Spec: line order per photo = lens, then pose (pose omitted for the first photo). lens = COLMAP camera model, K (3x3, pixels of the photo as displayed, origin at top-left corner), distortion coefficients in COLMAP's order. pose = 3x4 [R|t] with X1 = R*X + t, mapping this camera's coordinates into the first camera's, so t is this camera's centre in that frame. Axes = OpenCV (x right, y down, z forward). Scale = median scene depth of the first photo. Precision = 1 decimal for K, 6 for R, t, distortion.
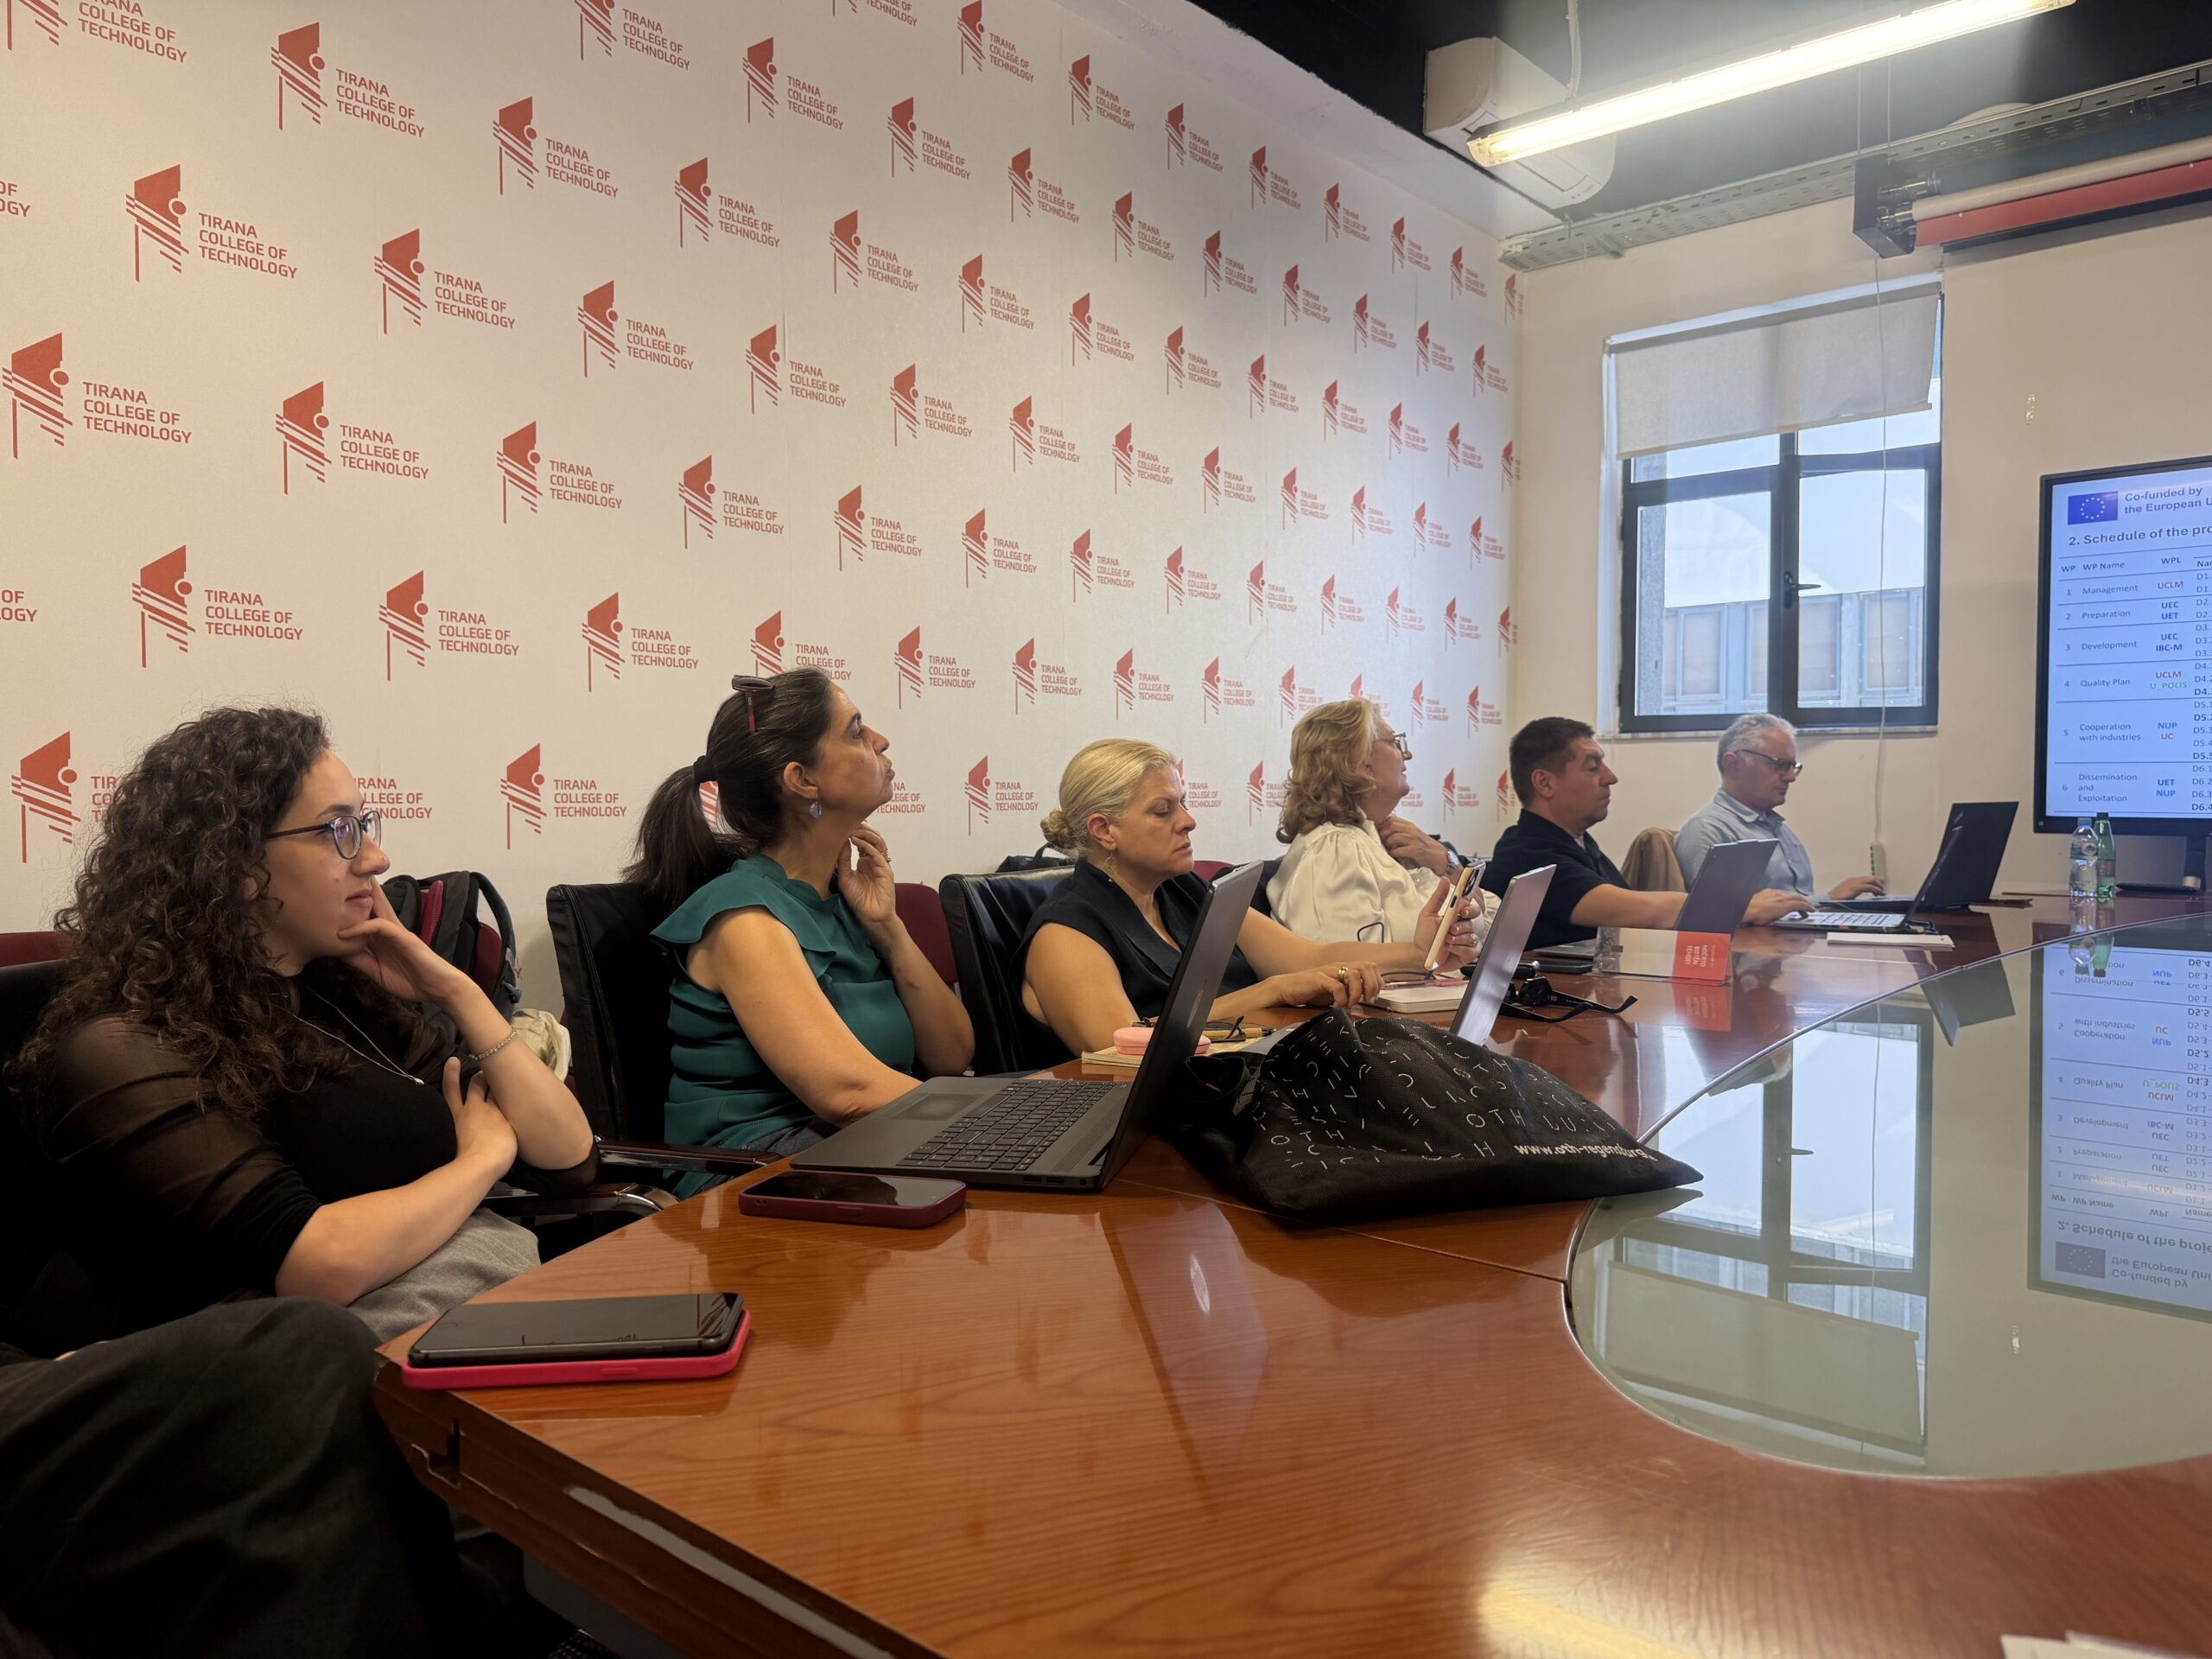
lens RADIAL K [[1573.2, 0, 1118.9], [0, 1573.2, 840.2], [0, 0, 1]] dist [0.038570, -0.040157]
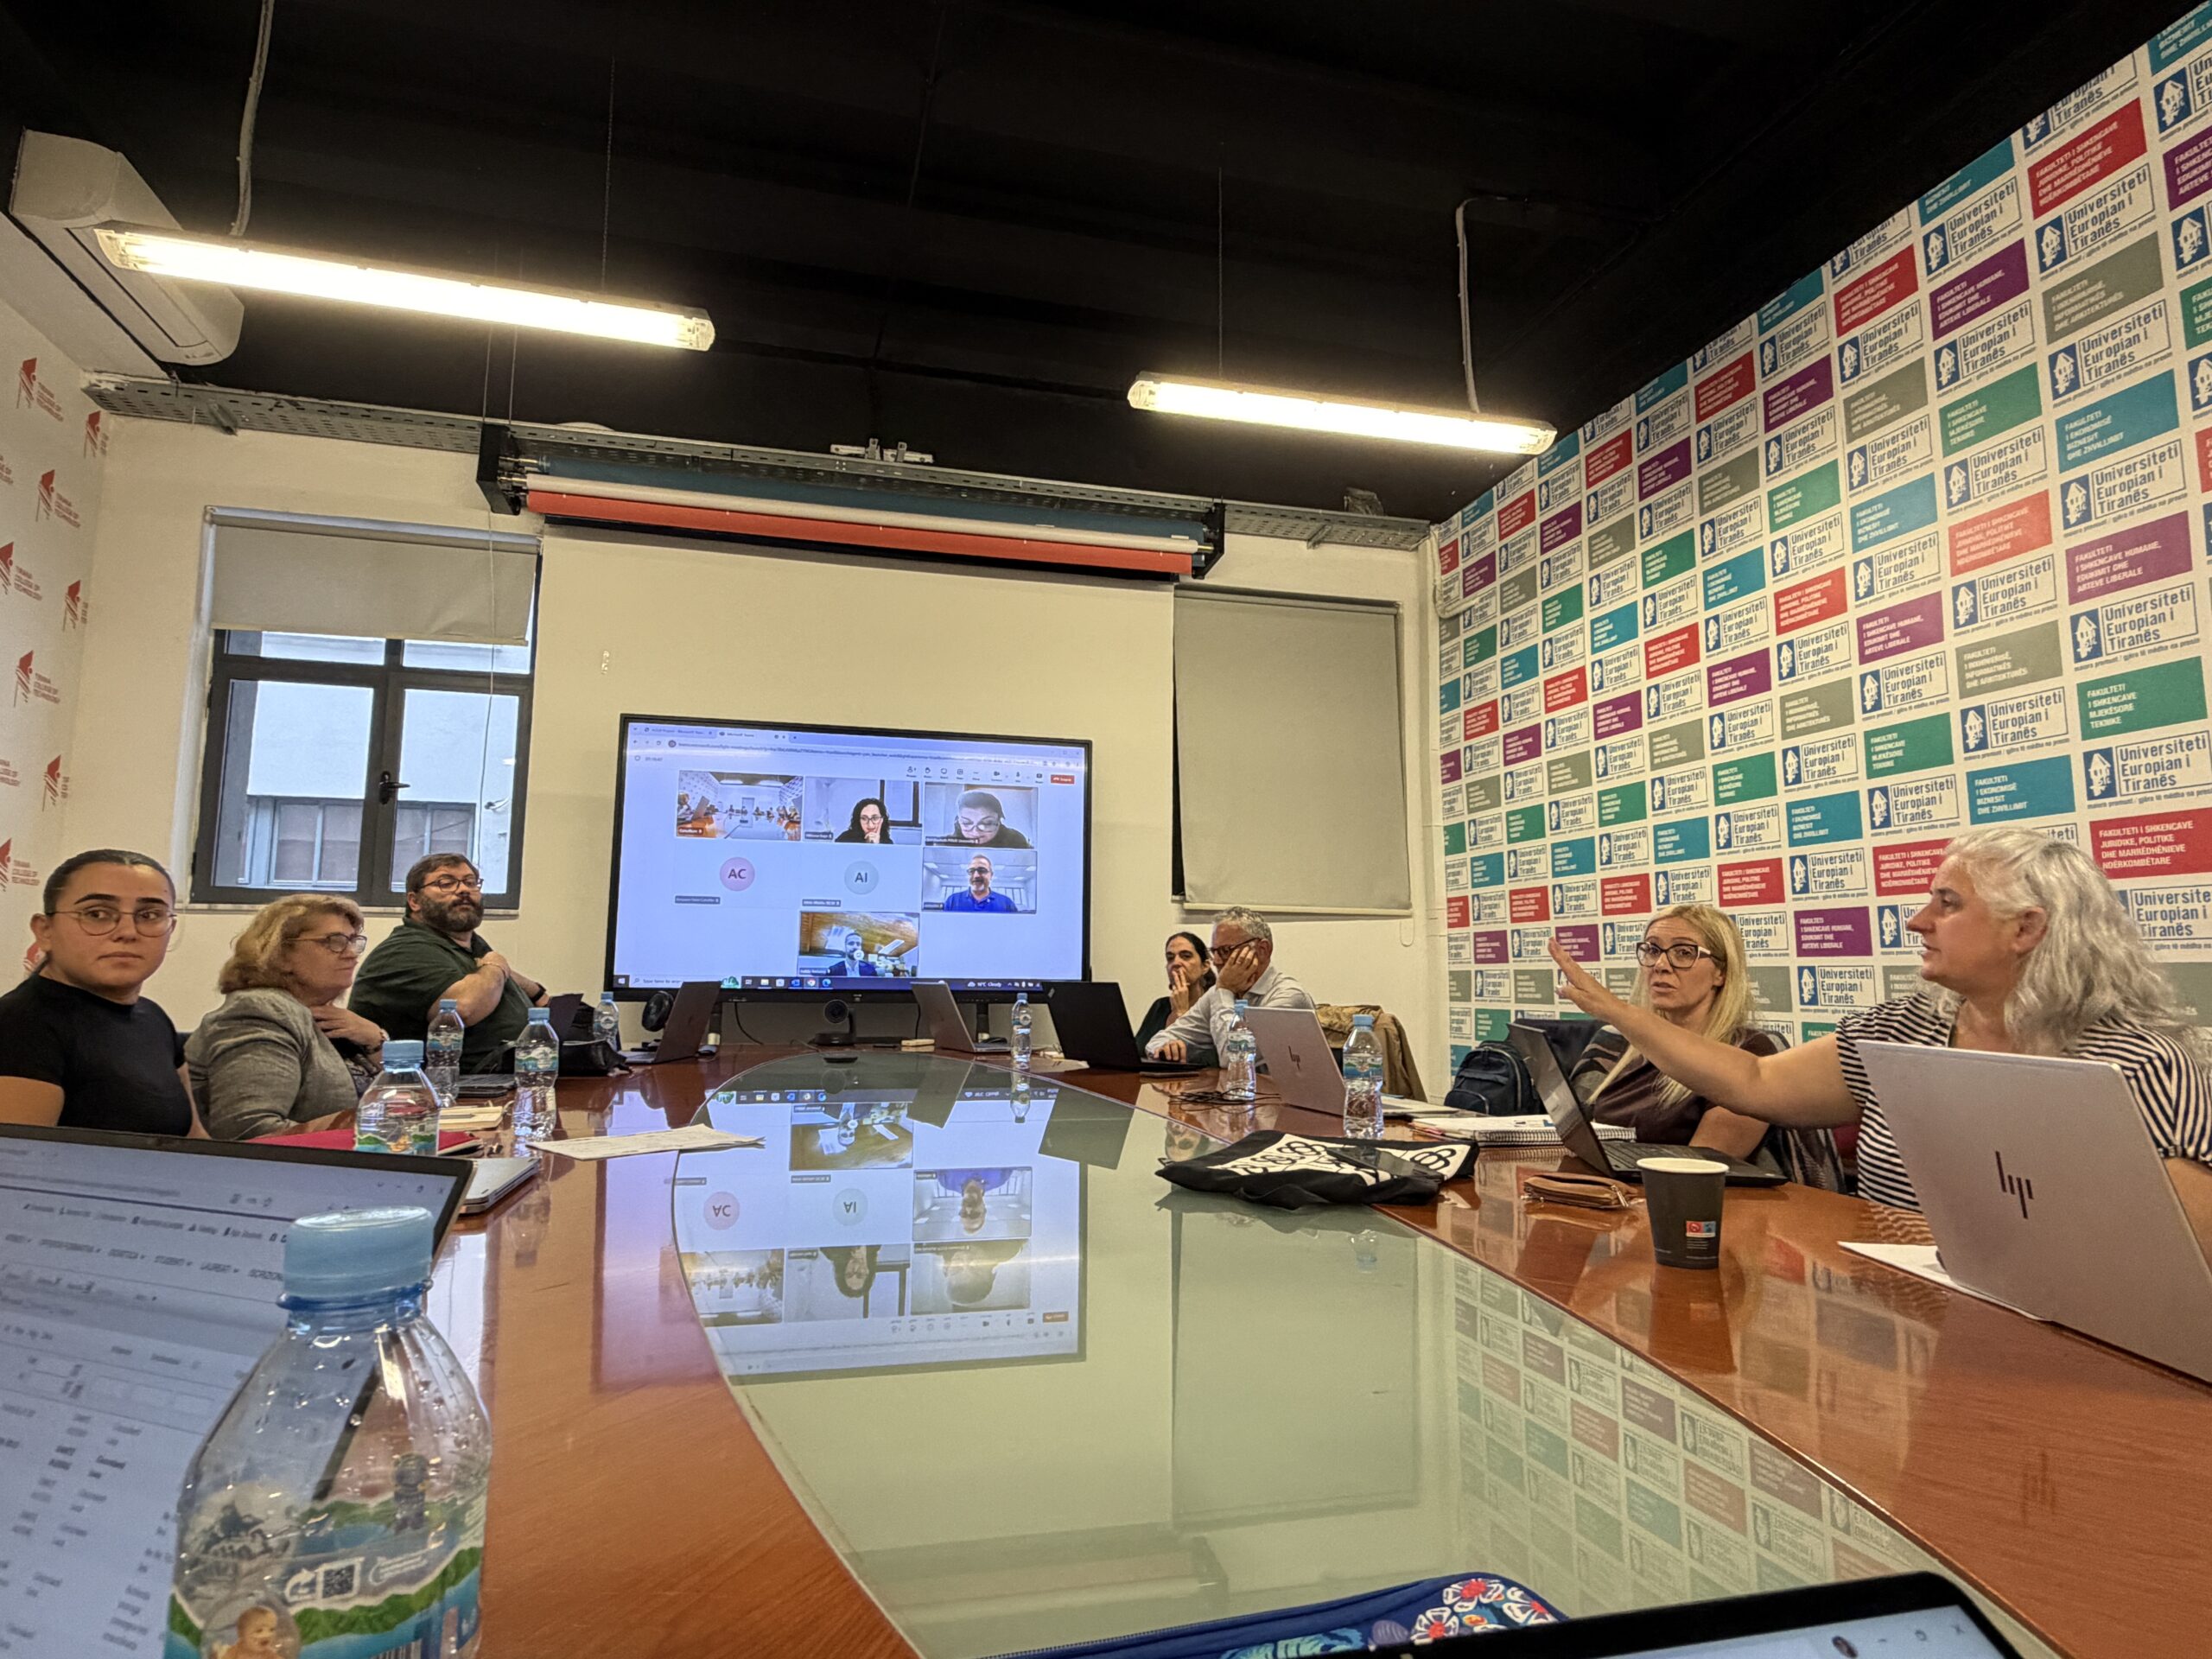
lens RADIAL K [[1251.3, 0, 1106.9], [0, 1251.3, 820.0], [0, 0, 1]] dist [-0.006494, 0.004448]
pose [[0.551375, 0.109814, 0.826999, -0.009837], [0.017031, 0.989611, -0.142761, -0.000073], [-0.834084, 0.092799, 0.543776, 0.143324]]
